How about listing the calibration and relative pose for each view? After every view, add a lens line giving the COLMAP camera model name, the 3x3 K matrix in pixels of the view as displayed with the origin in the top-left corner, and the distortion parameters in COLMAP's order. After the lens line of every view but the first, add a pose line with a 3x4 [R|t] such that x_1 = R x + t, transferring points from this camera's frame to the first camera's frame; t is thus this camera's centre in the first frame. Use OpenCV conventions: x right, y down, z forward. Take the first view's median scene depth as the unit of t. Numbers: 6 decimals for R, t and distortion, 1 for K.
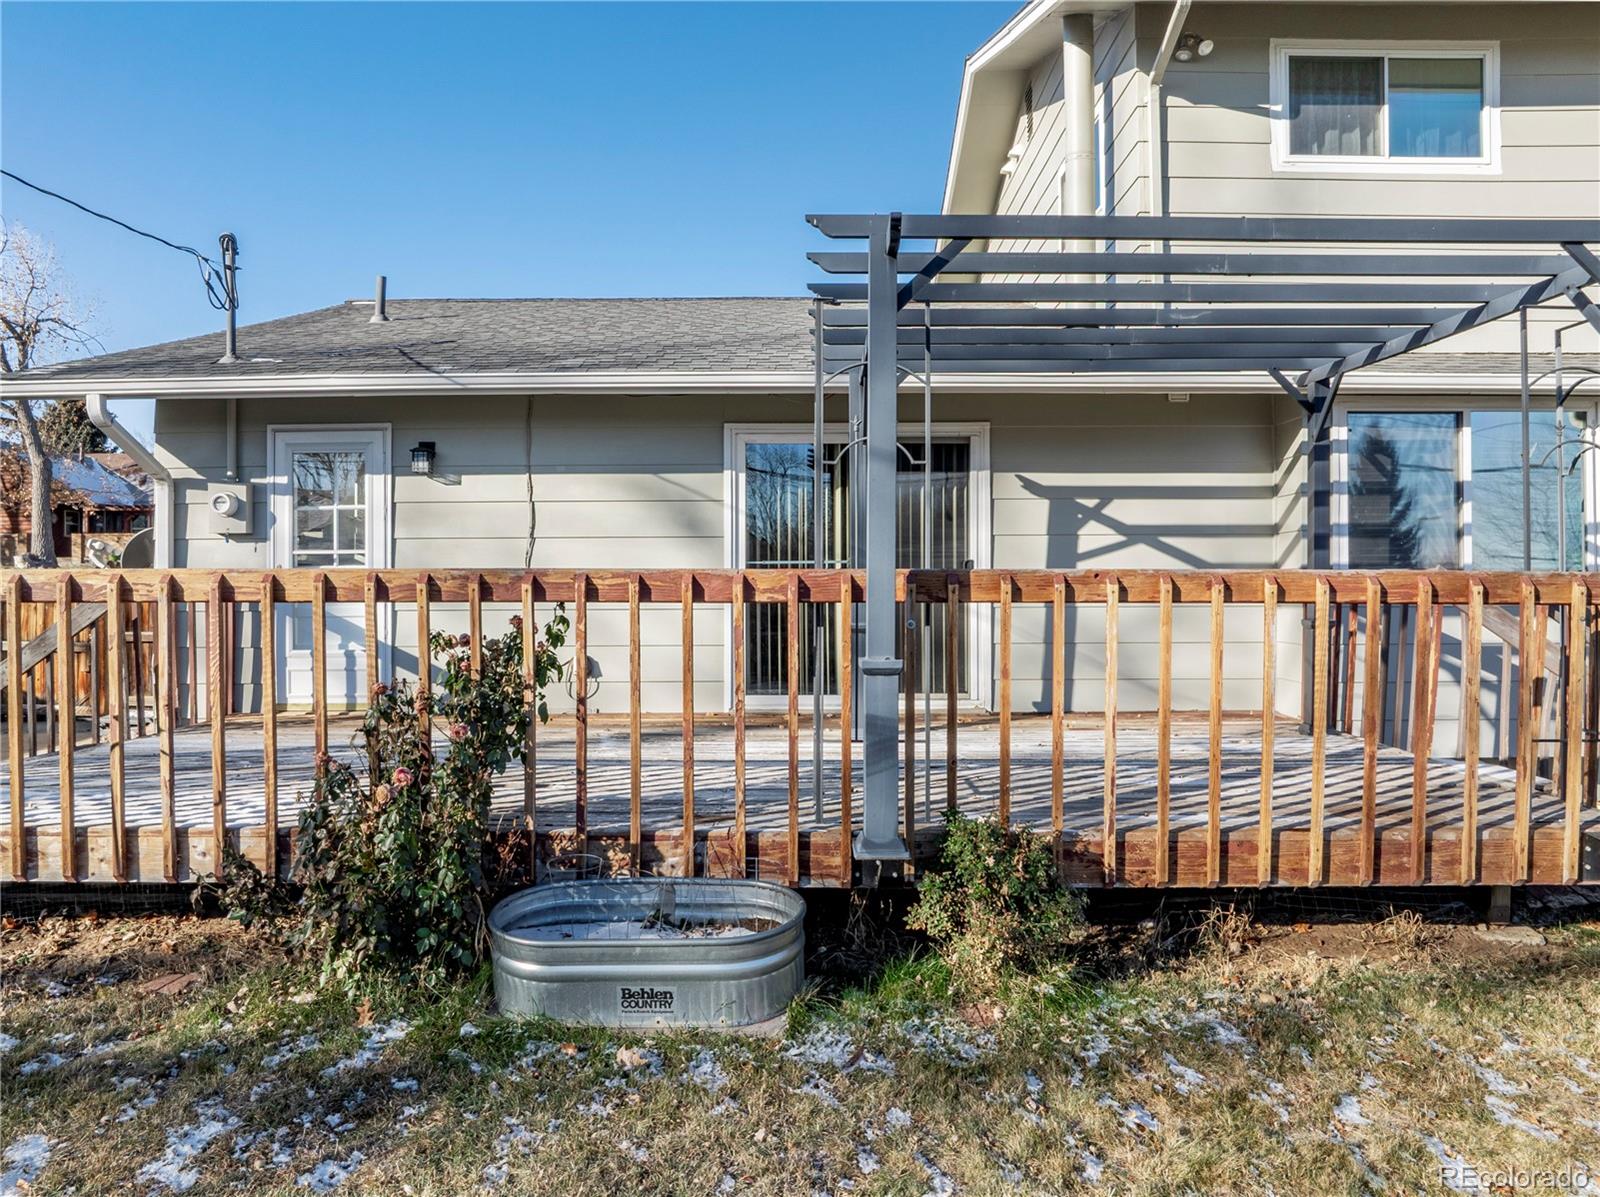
lens RADIAL K [[1122.5, 0, 800.0], [0, 1122.5, 598.5], [0, 0, 1]] dist [-0.032069, 0.000116]
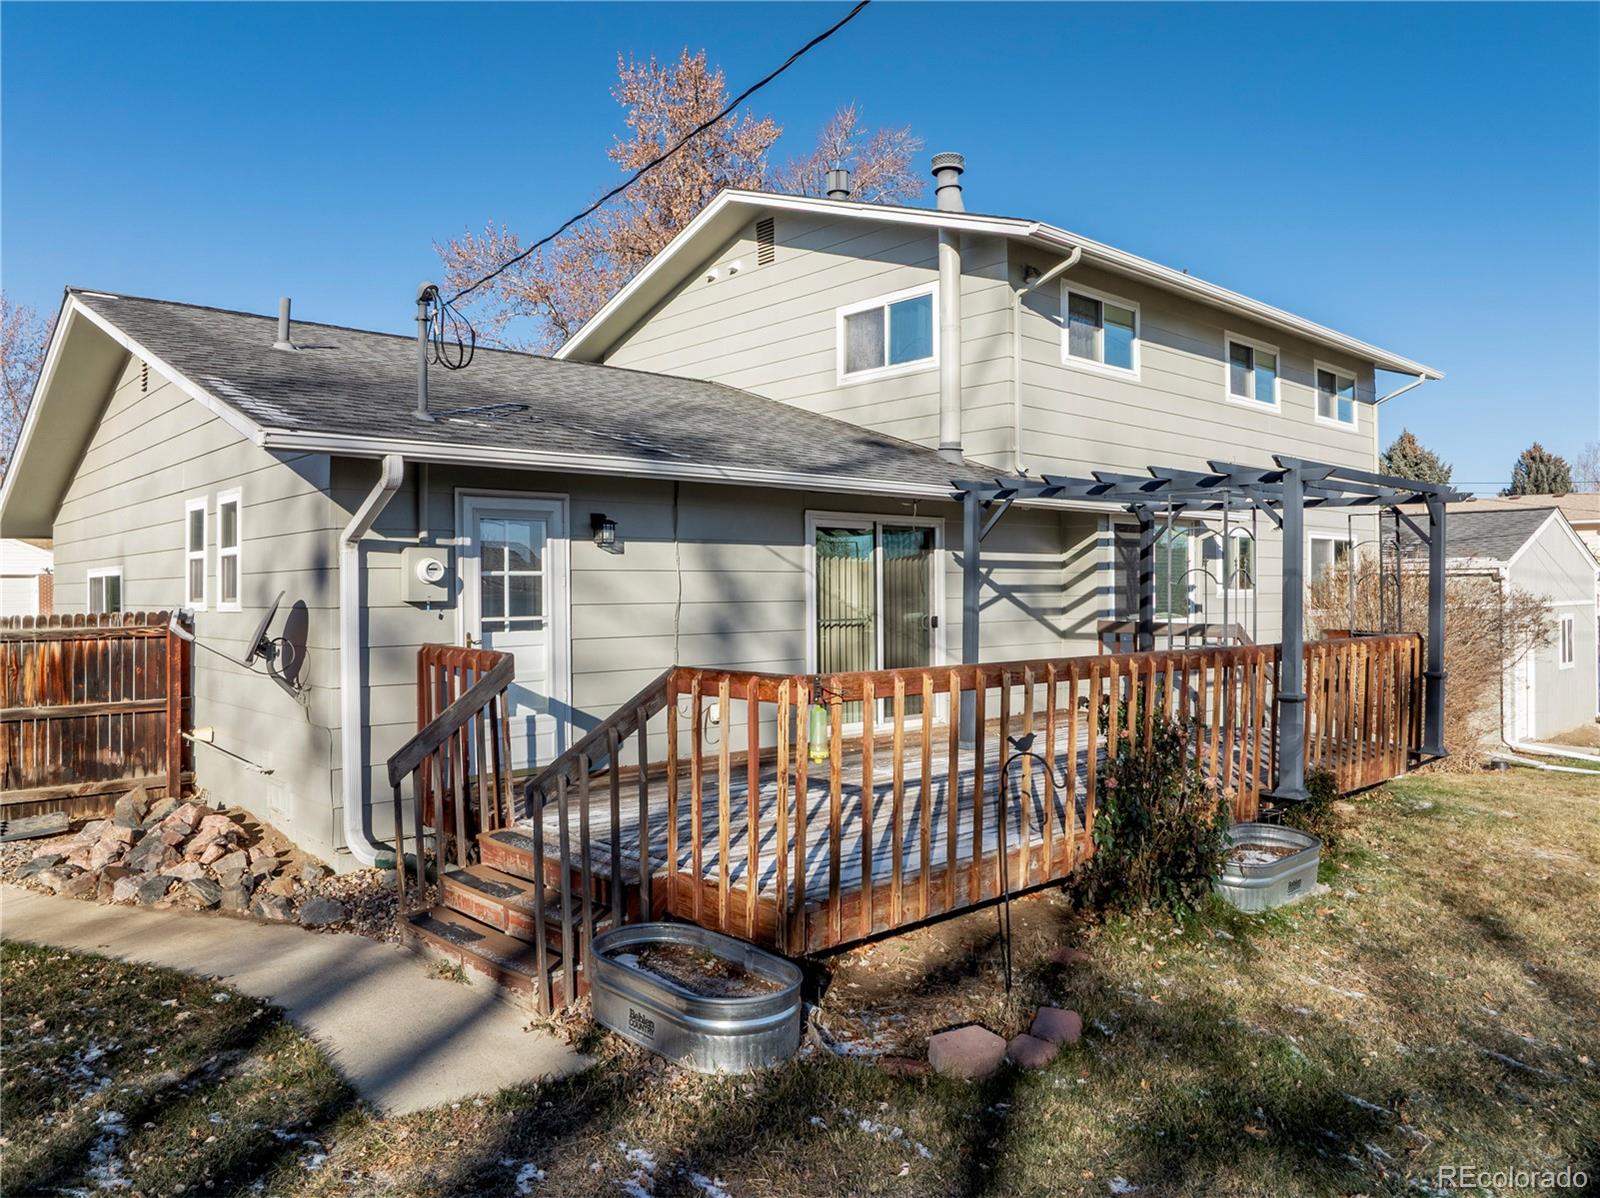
lens RADIAL K [[1122.5, 0, 800.0], [0, 1122.5, 599.0], [0, 0, 1]] dist [-0.032069, 0.000116]
pose [[0.750323, -0.011541, 0.660970, -0.905385], [0.011277, 0.999926, 0.004657, -0.058412], [-0.660975, 0.003959, 0.750398, 0.054003]]
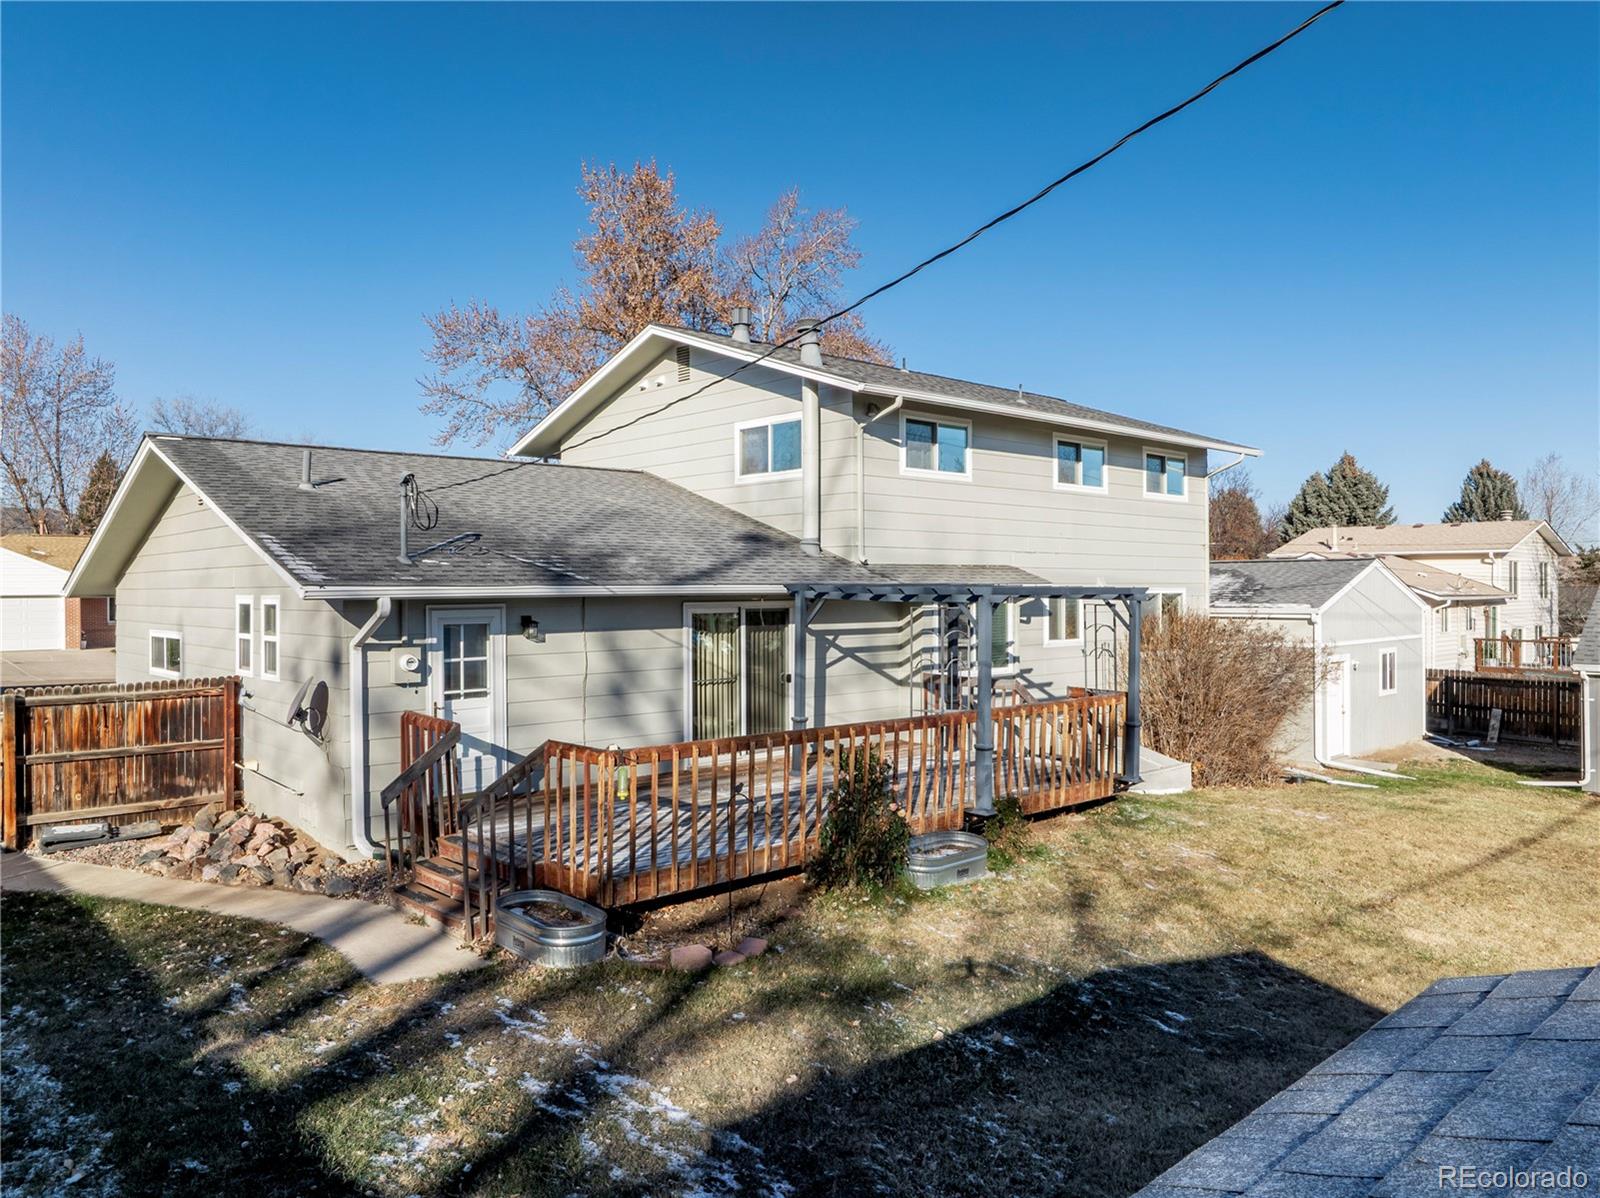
lens RADIAL K [[1122.5, 0, 800.0], [0, 1122.5, 599.0], [0, 0, 1]] dist [-0.032069, 0.000116]
pose [[0.748820, -0.011779, 0.662668, -1.088165], [0.008955, 0.999931, 0.007655, -0.170347], [-0.662713, 0.000202, 0.748874, -0.435508]]
